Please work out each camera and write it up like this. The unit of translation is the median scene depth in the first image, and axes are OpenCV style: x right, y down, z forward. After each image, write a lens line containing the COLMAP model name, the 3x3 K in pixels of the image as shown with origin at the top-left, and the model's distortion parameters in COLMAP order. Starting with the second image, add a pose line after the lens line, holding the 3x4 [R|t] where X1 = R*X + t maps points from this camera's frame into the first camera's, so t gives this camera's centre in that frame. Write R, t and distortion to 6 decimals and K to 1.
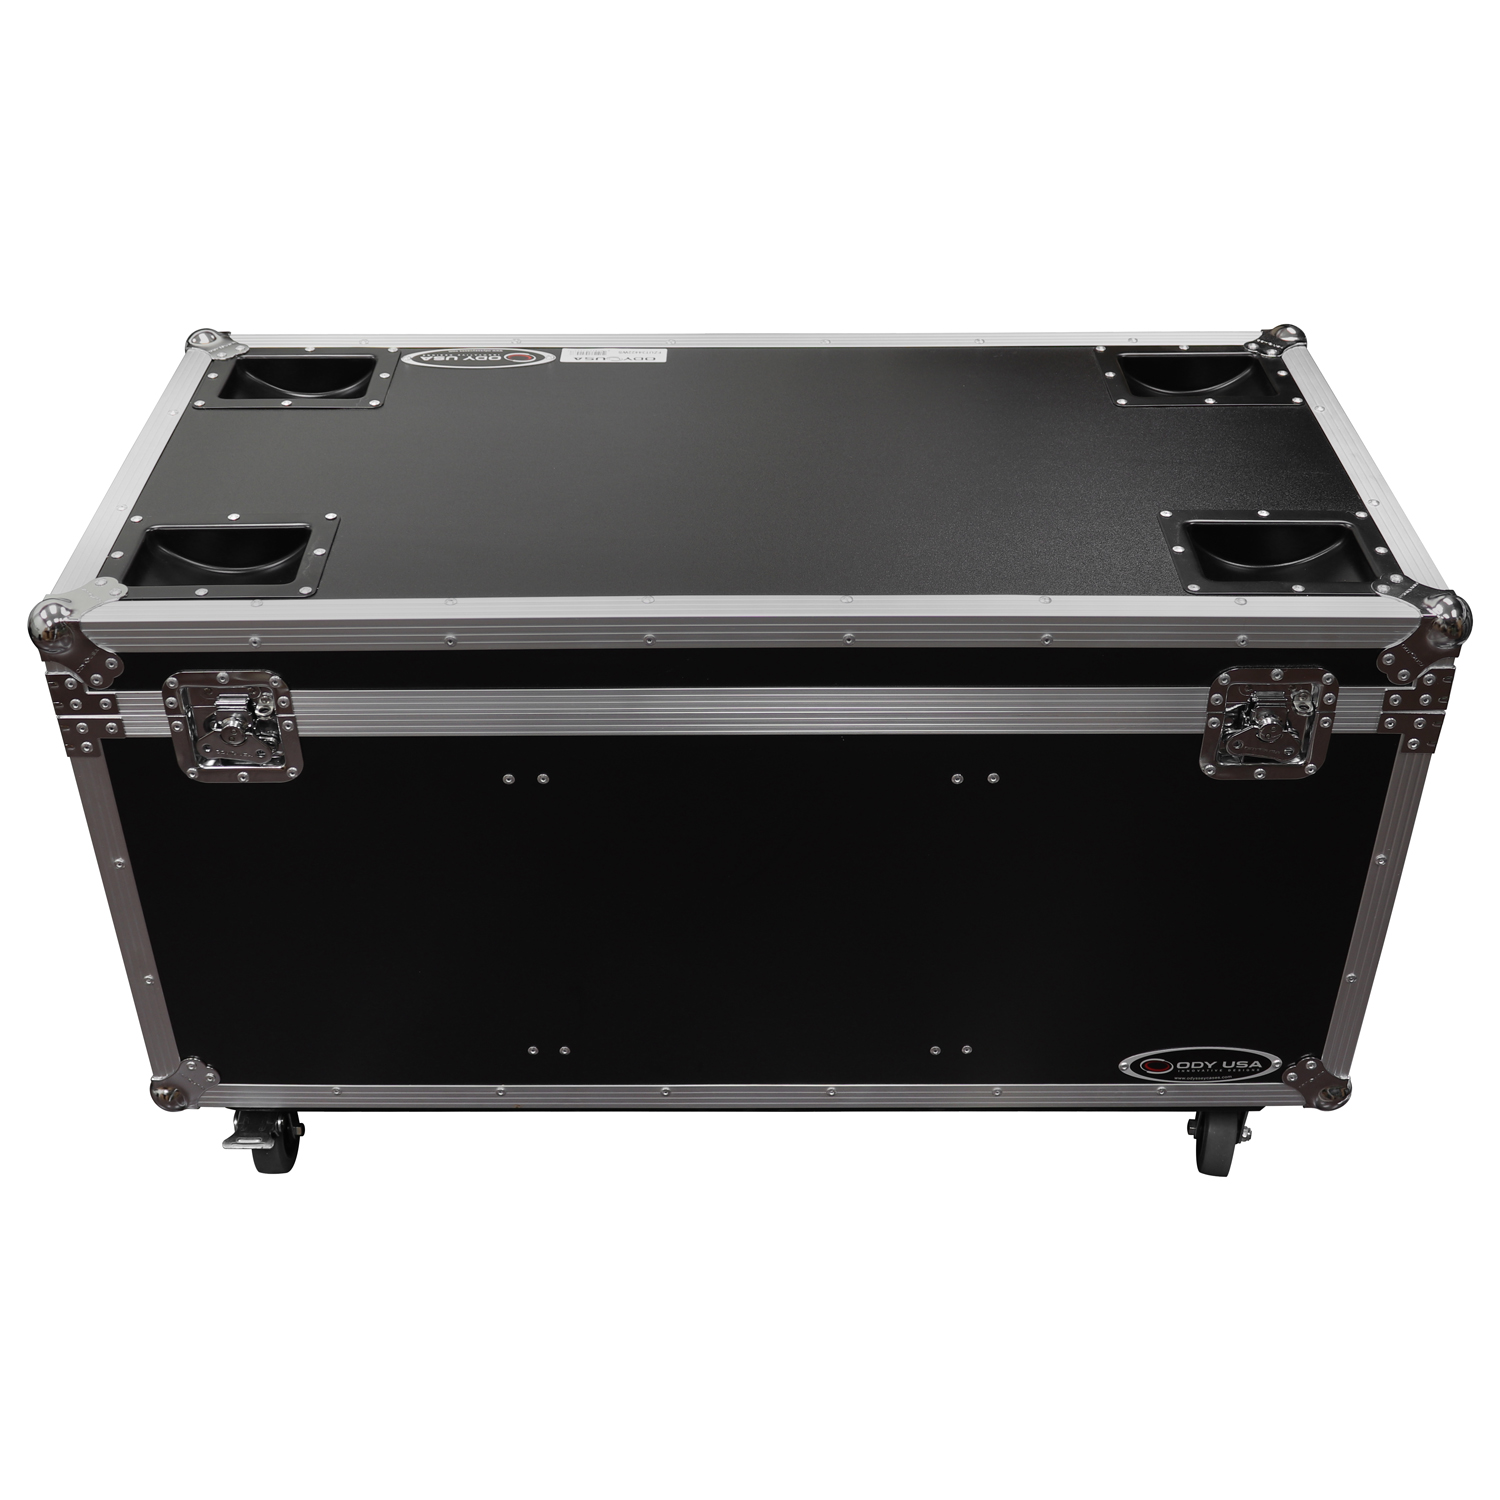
lens RADIAL K [[1876.4, 0, 750.0], [0, 1876.4, 750.0], [0, 0, 1]] dist [-0.020360, -0.029829]
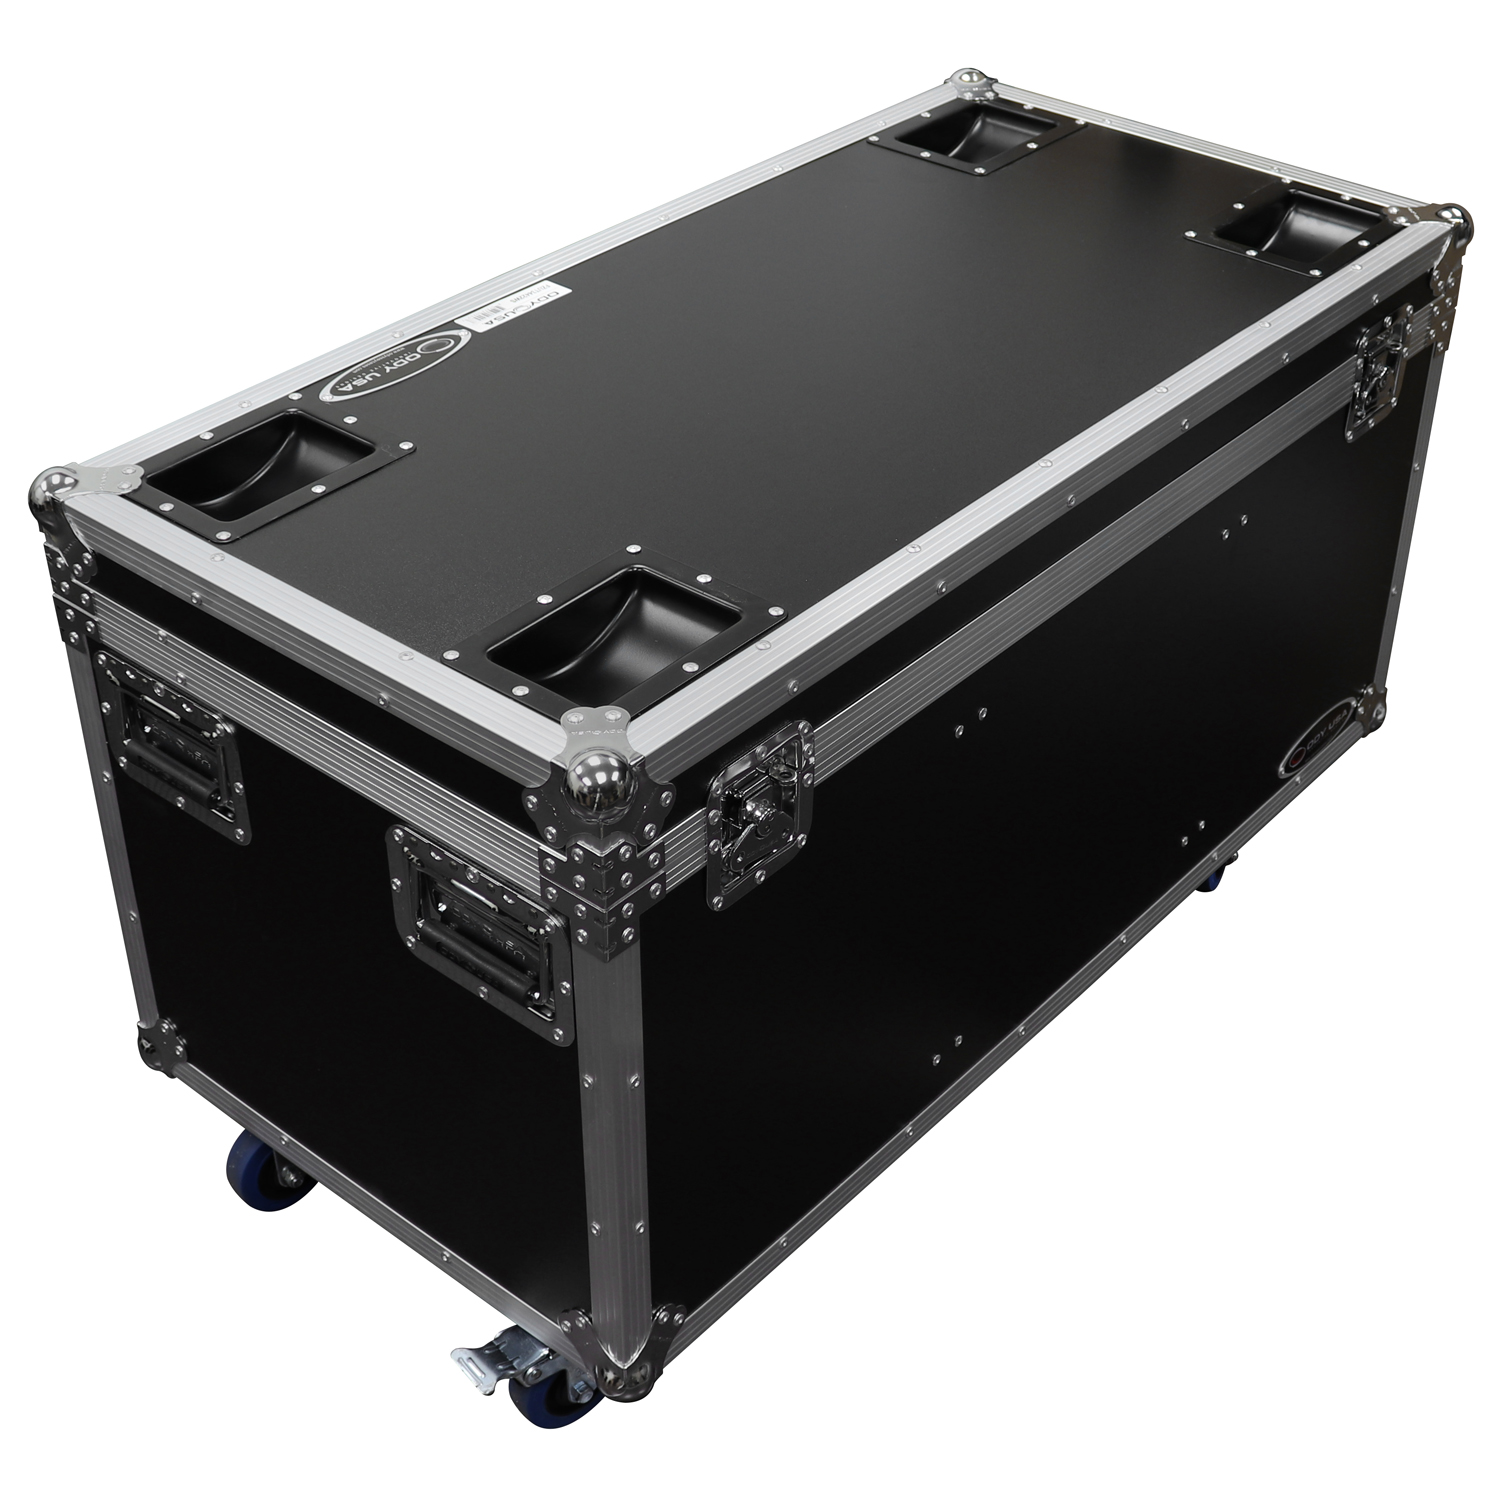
lens RADIAL K [[2292.8, 0, 750.0], [0, 2292.8, 750.0], [0, 0, 1]] dist [-0.136120, 0.045887]
pose [[0.648214, -0.439031, 0.622150, -0.834901], [0.441530, 0.882383, 0.162641, -0.187853], [-0.620379, 0.169271, 0.765818, 0.265891]]
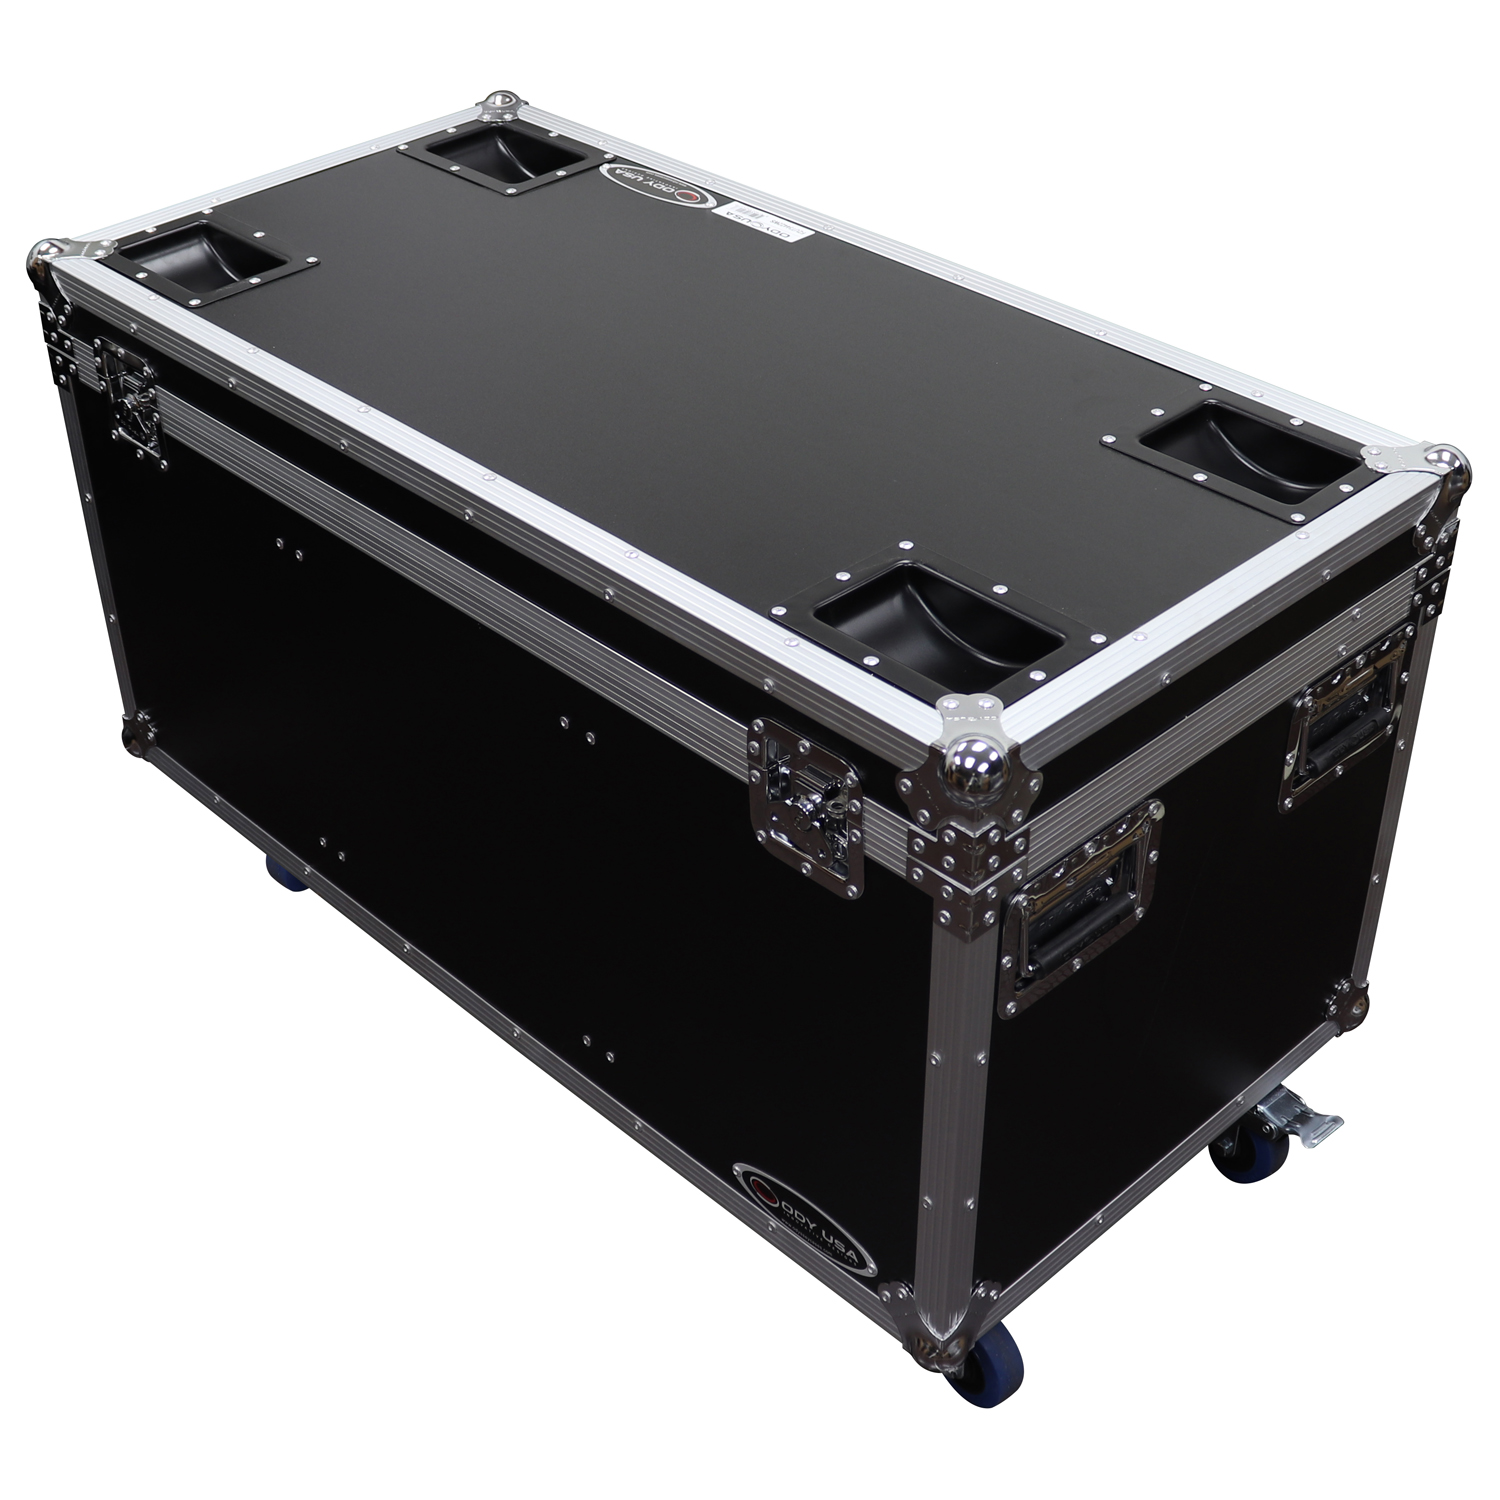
lens RADIAL K [[2292.8, 0, 750.0], [0, 2292.8, 750.0], [0, 0, 1]] dist [-0.136120, 0.045887]
pose [[0.689688, 0.411473, -0.595836, 0.814963], [-0.413137, 0.899389, 0.142890, -0.162664], [0.594684, 0.147613, 0.790292, 0.199614]]
